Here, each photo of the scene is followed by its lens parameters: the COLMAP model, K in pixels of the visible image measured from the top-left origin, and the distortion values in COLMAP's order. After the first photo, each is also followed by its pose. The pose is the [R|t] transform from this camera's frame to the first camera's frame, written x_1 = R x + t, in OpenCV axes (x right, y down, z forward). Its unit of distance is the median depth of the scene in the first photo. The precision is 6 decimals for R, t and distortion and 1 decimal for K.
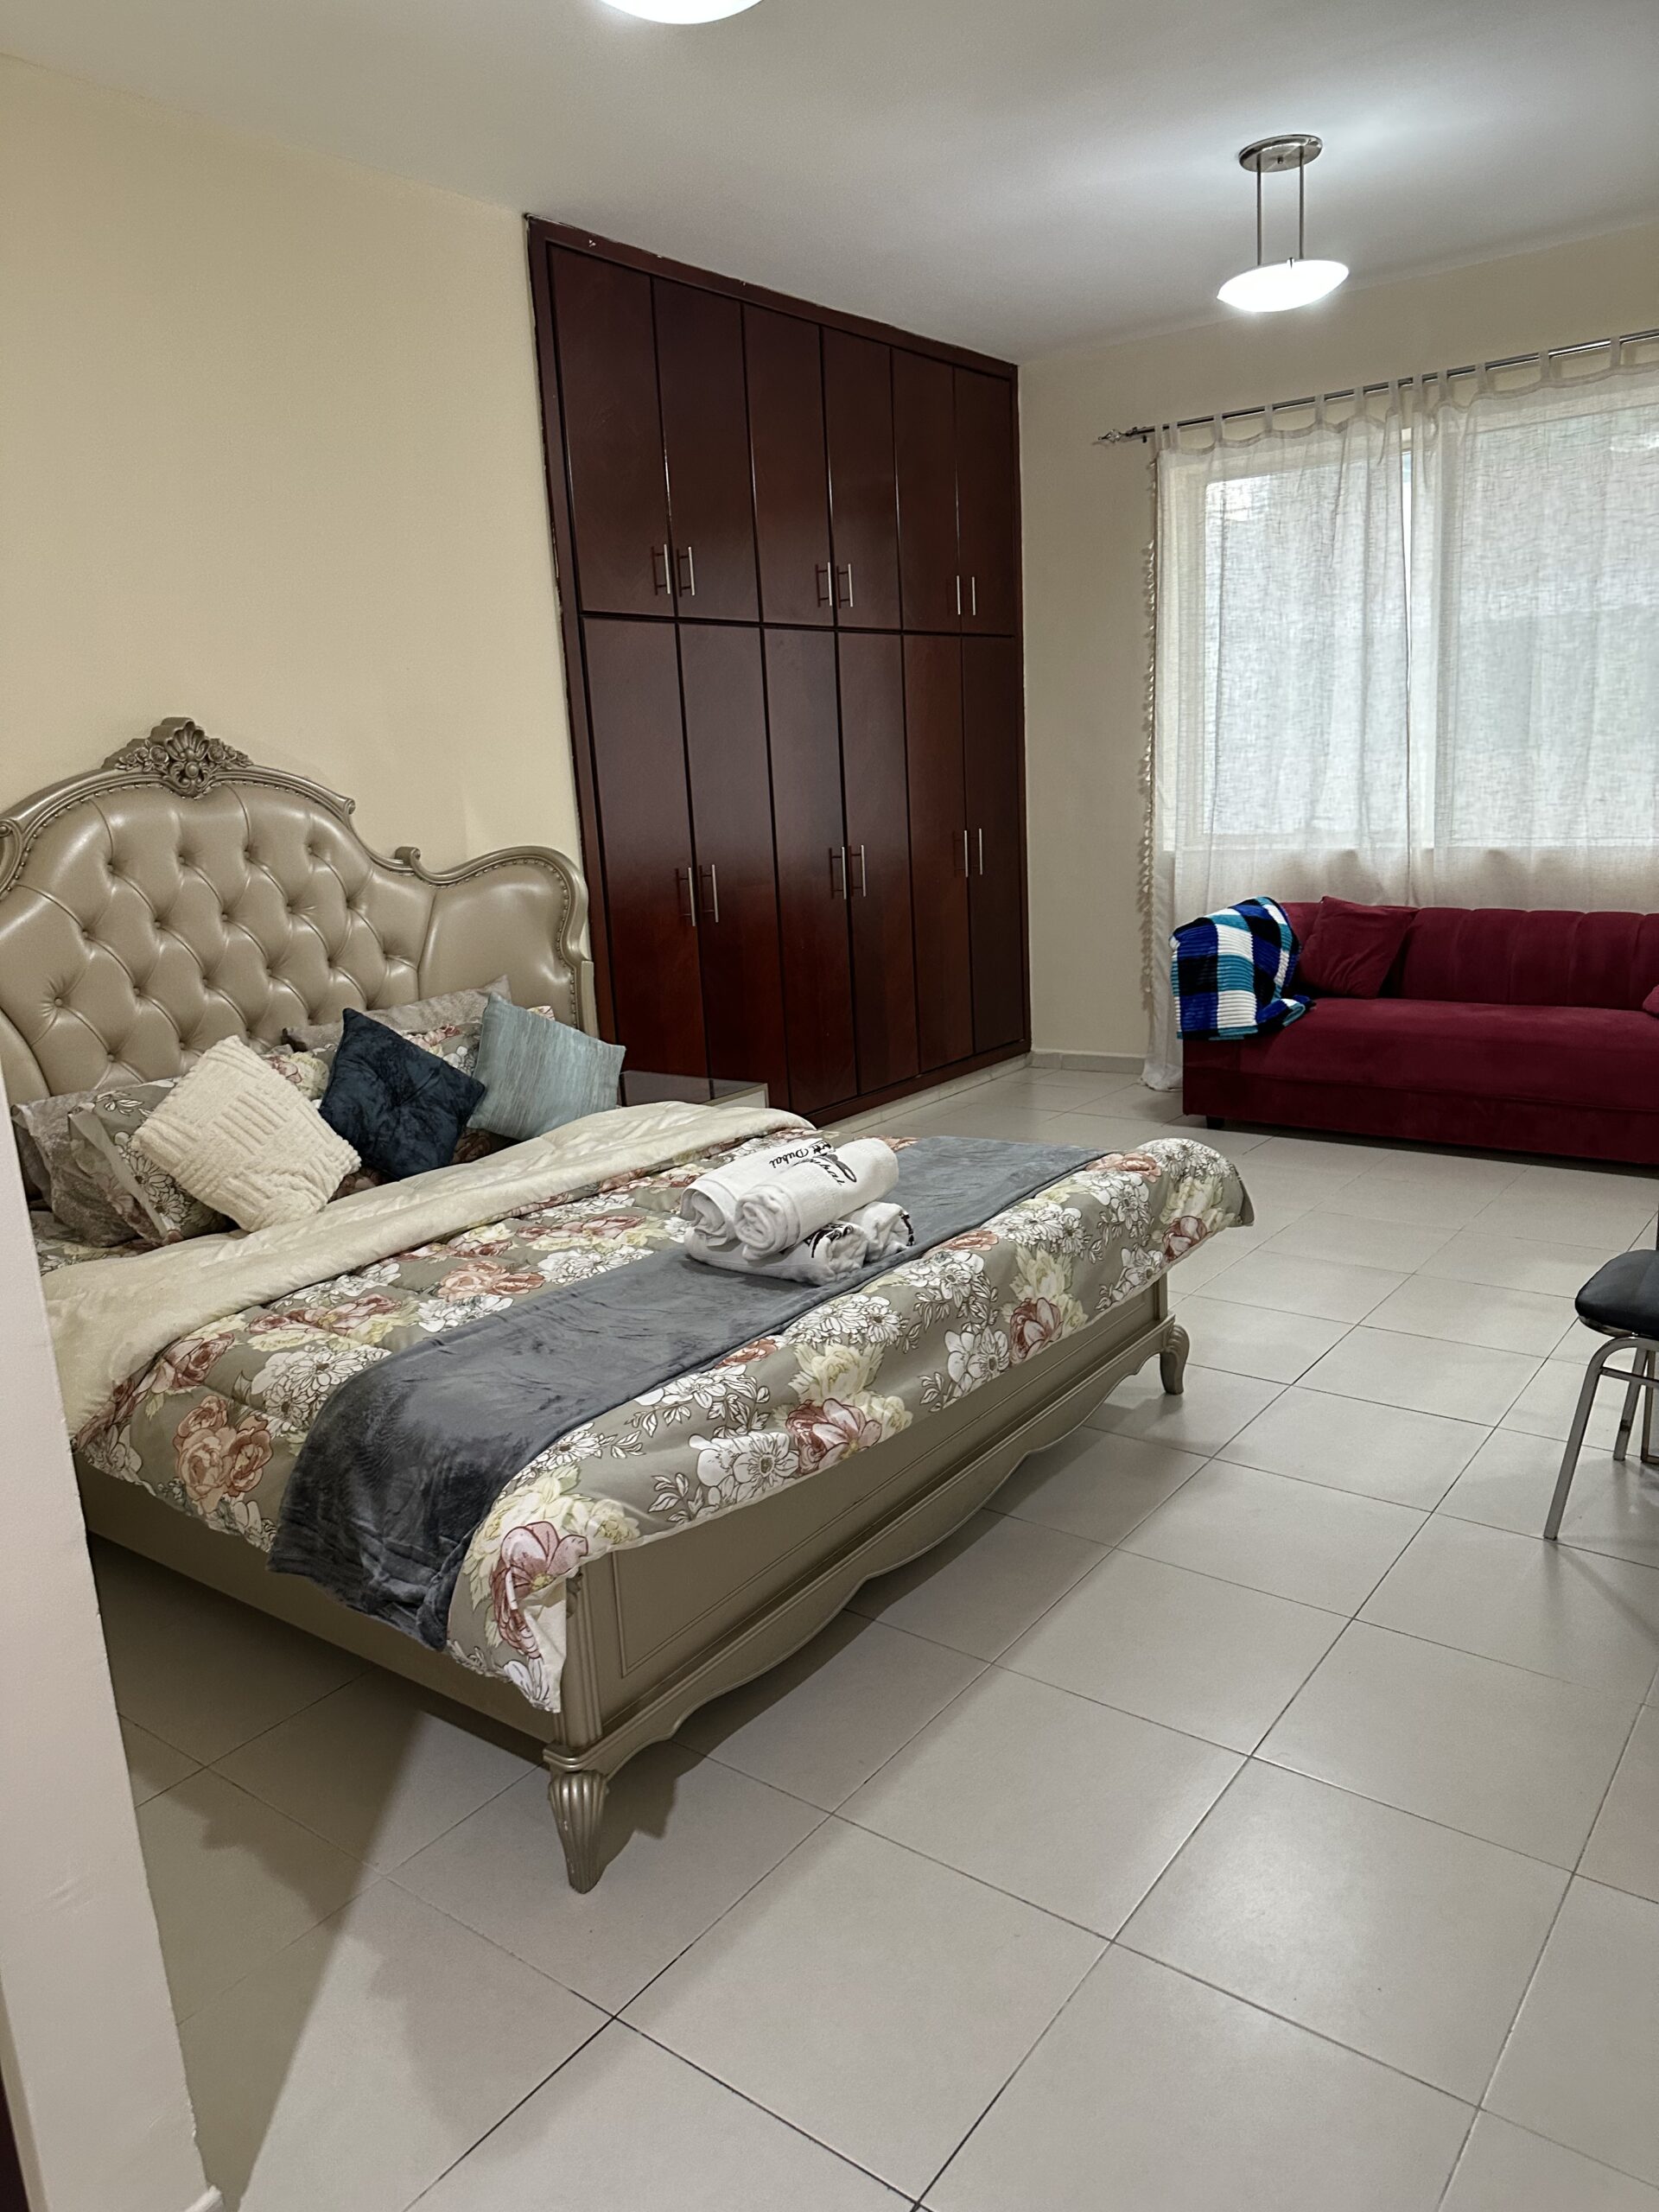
lens RADIAL K [[1560.8, 0, 808.0], [0, 1560.8, 1119.8], [0, 0, 1]] dist [0.067868, -0.094442]
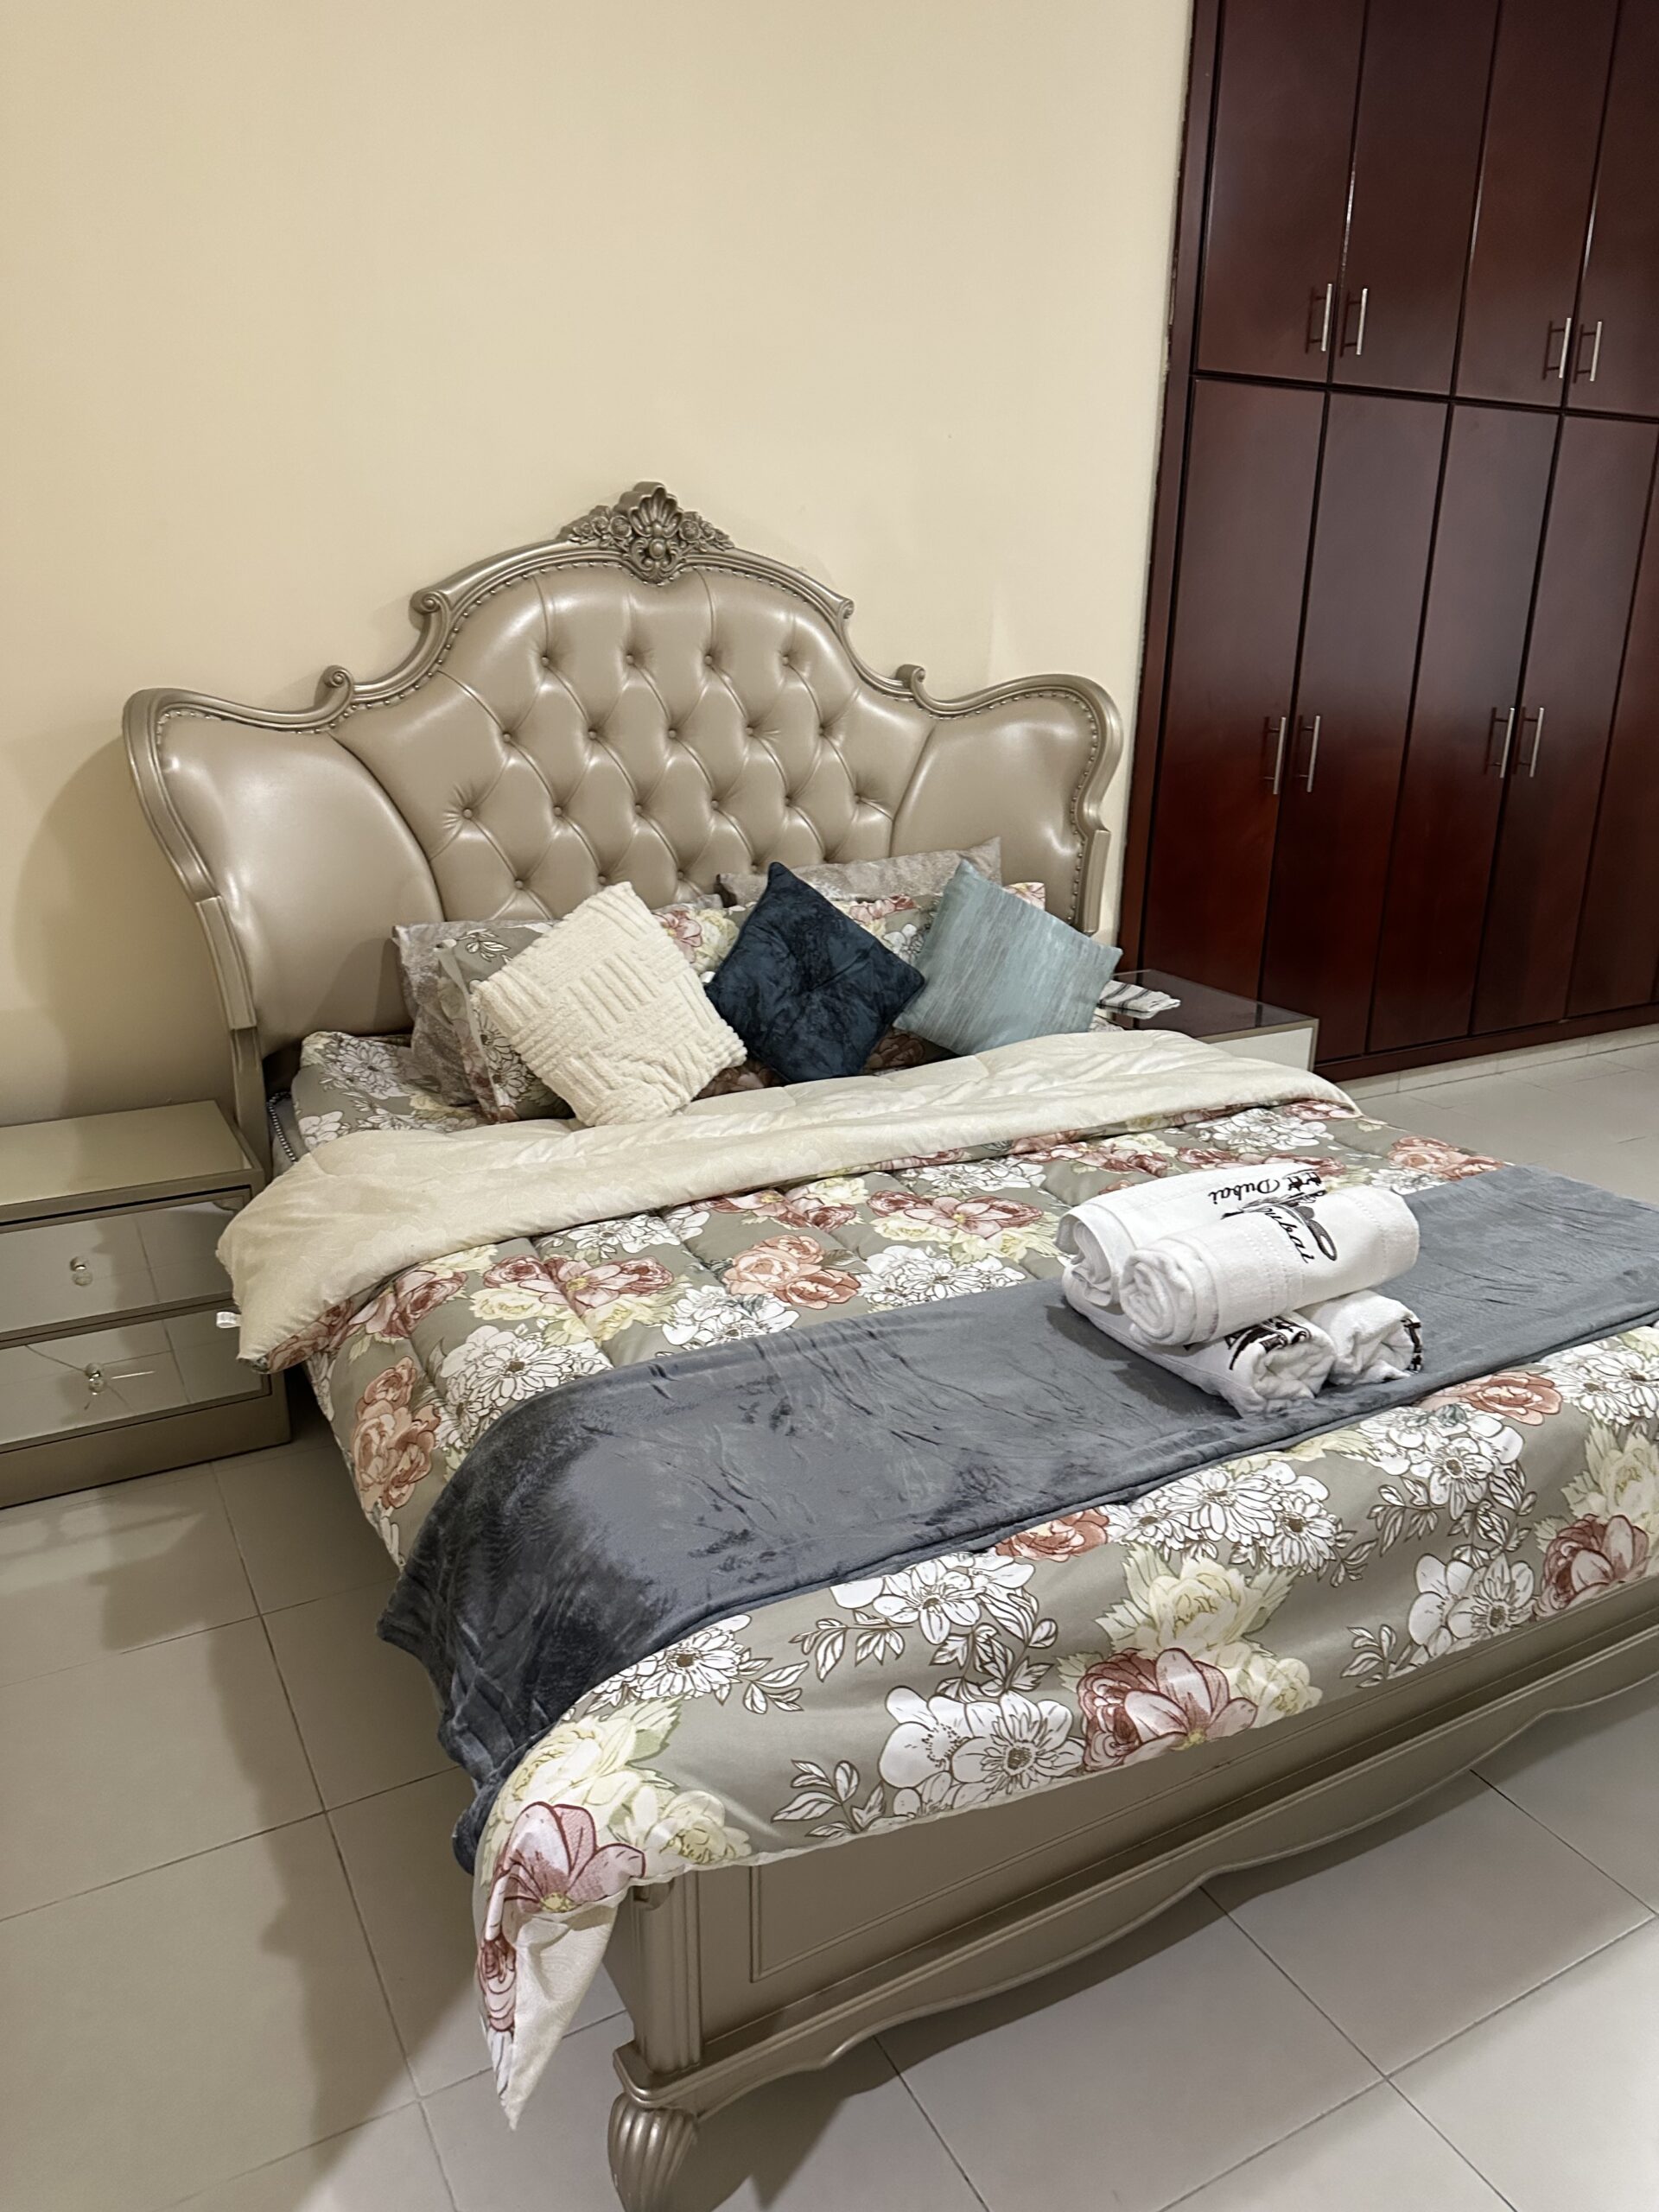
lens RADIAL K [[1560.8, 0, 796.7], [0, 1560.8, 1111.9], [0, 0, 1]] dist [0.067868, -0.094442]
pose [[0.909669, 0.191917, -0.368335, 0.048176], [-0.153116, 0.979336, 0.132125, -0.061061], [0.386080, -0.063792, 0.920257, 0.286527]]
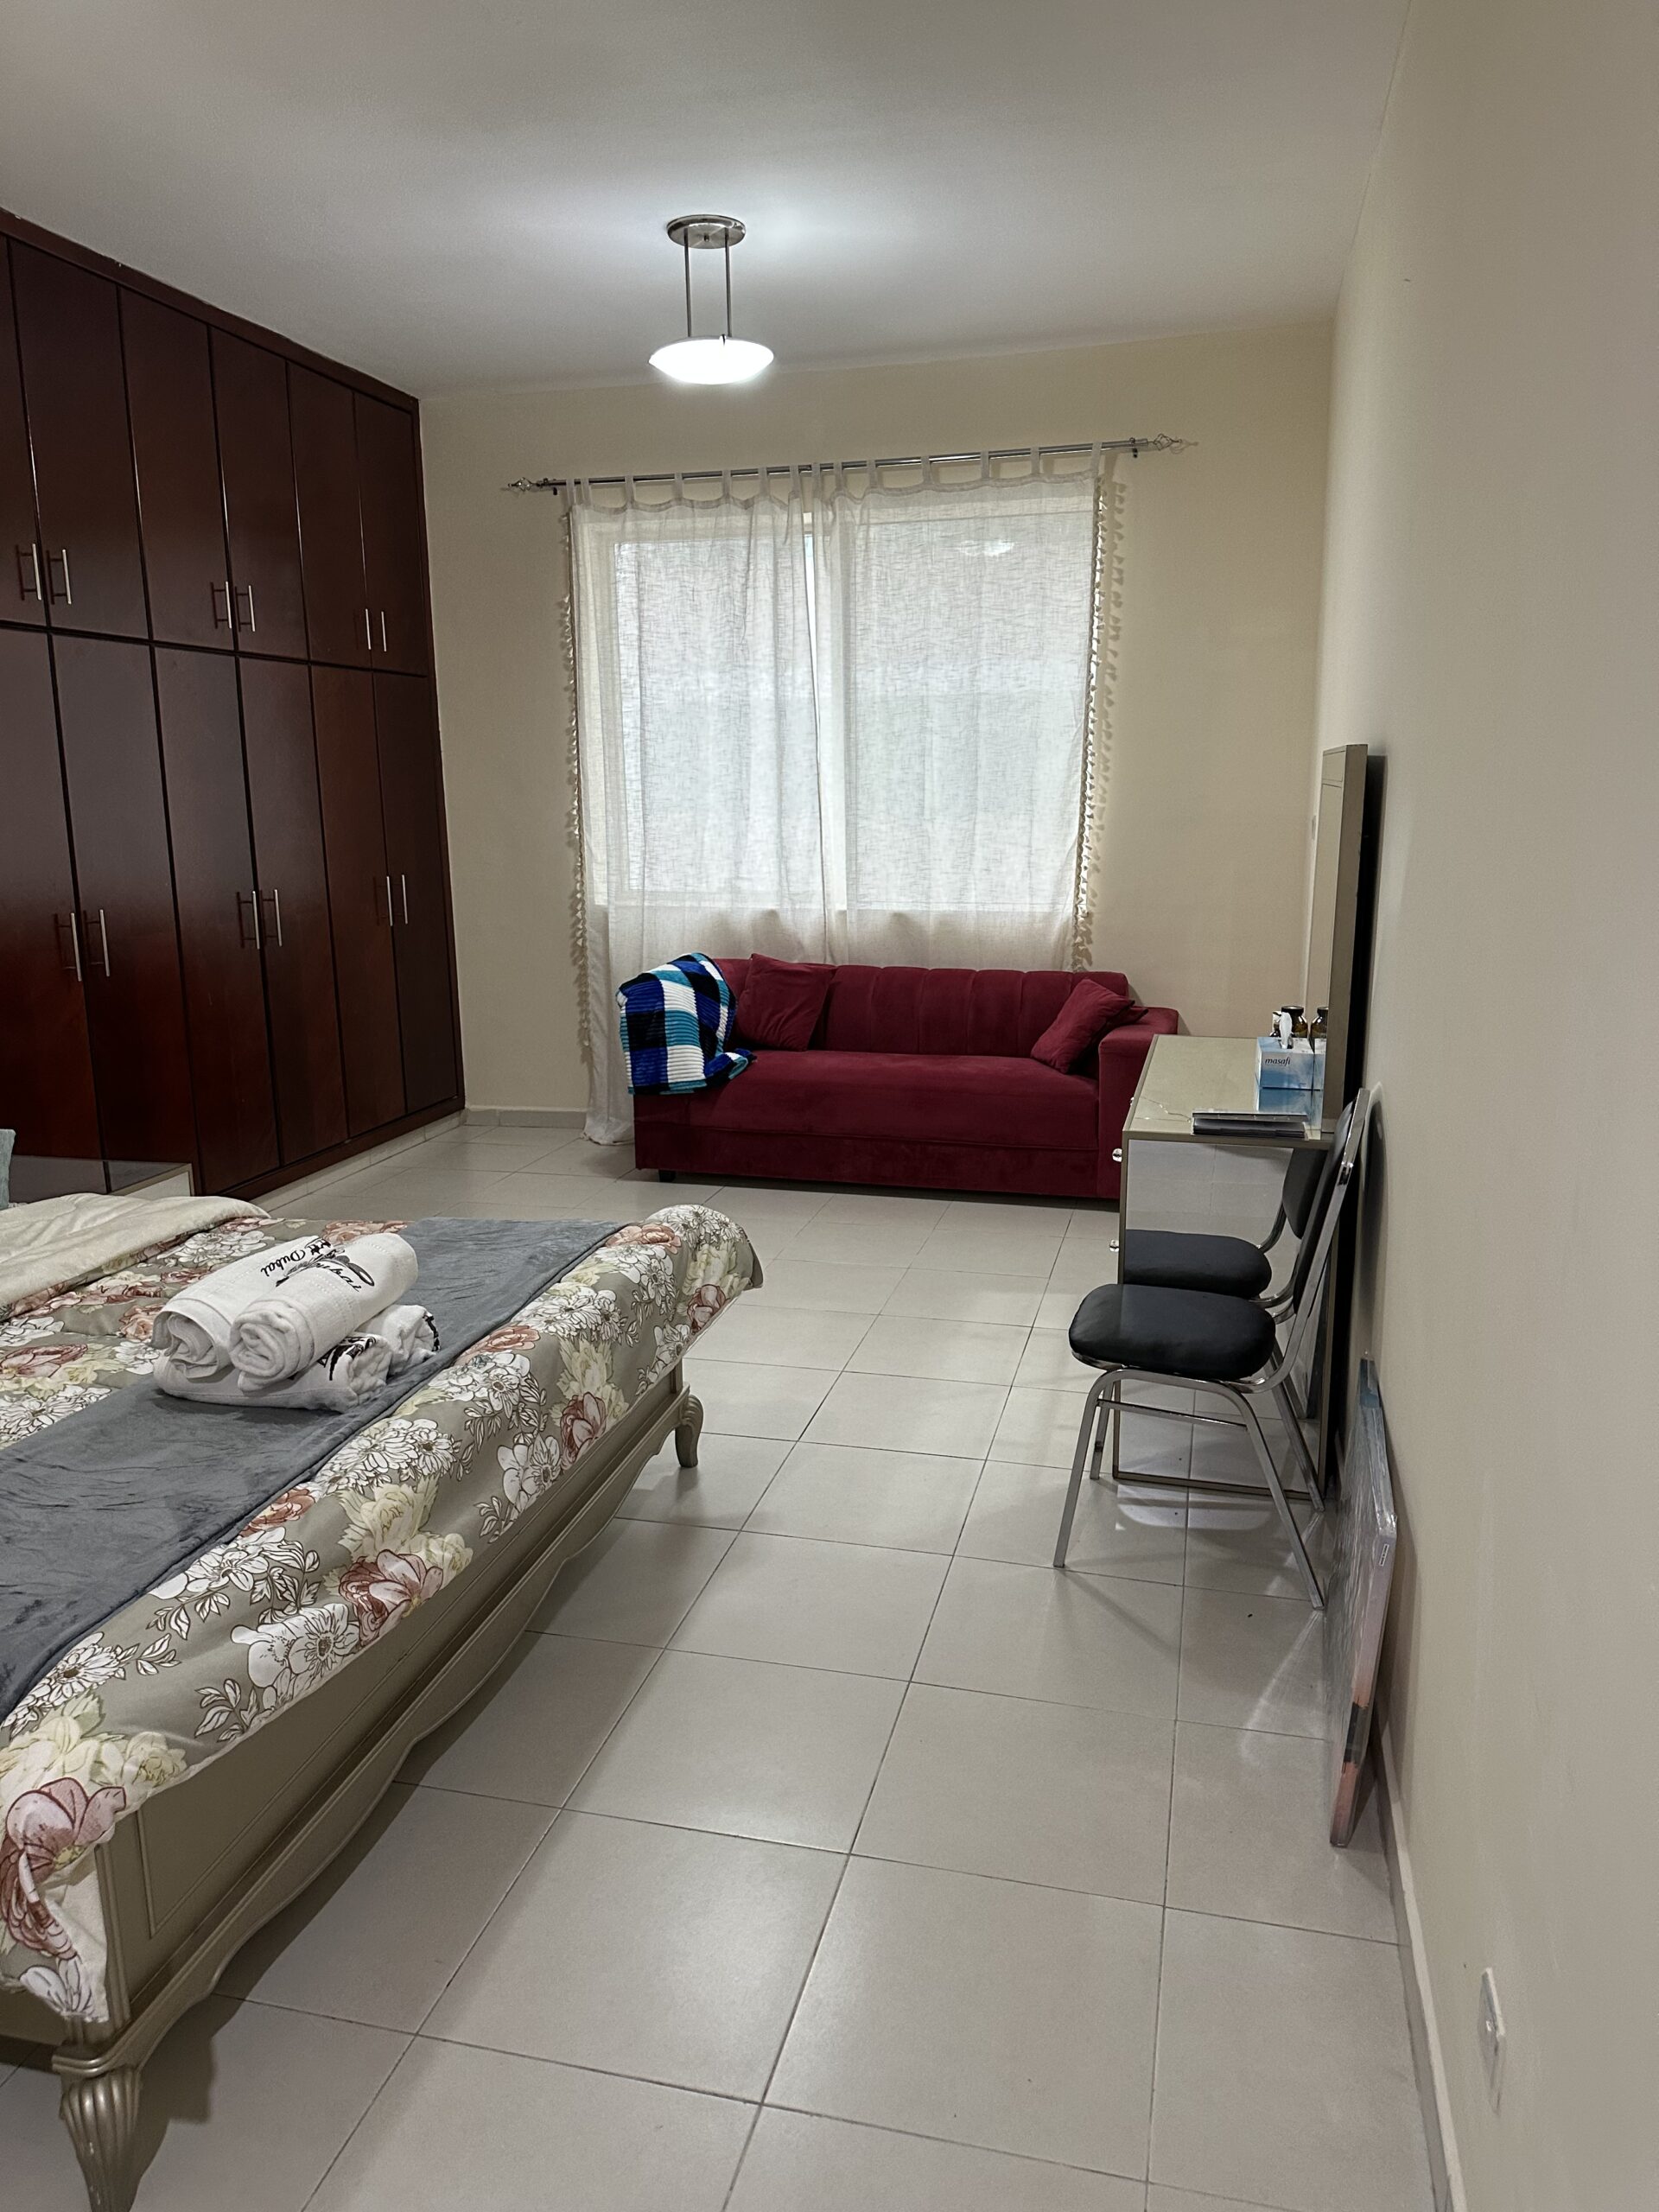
lens RADIAL K [[1560.8, 0, 850.3], [0, 1560.8, 1111.8], [0, 0, 1]] dist [0.067868, -0.094442]
pose [[0.912914, -0.037629, 0.406413, -0.069125], [0.050568, 0.998497, -0.021142, -0.022662], [-0.405007, 0.039852, 0.913445, 0.068203]]
